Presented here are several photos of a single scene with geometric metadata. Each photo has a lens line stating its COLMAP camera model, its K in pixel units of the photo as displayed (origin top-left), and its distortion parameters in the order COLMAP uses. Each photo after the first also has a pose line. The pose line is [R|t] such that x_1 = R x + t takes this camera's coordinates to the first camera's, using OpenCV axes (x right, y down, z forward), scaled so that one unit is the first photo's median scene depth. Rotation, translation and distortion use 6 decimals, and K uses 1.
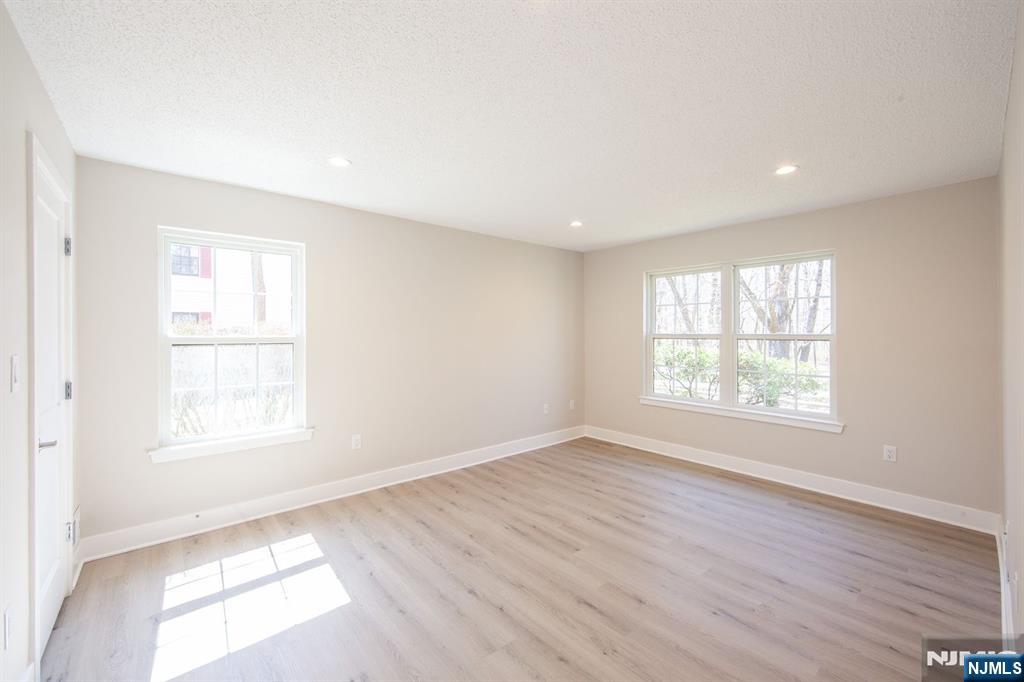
lens RADIAL K [[403.9, 0, 510.2], [0, 403.9, 339.4], [0, 0, 1]] dist [-0.009098, 0.000582]
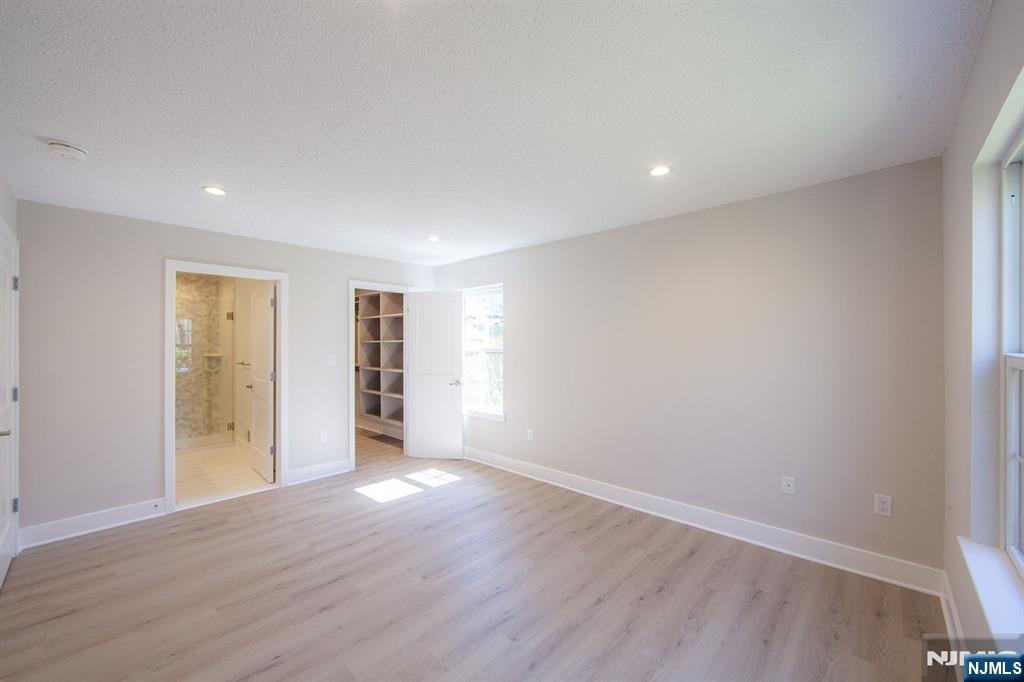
lens RADIAL K [[403.9, 0, 510.5], [0, 403.9, 342.0], [0, 0, 1]] dist [-0.009098, 0.000582]
pose [[0.125722, 0.000479, -0.992065, 0.763299], [-0.011071, 0.999938, -0.000920, -0.024733], [0.992004, 0.011099, 0.125720, 0.720566]]
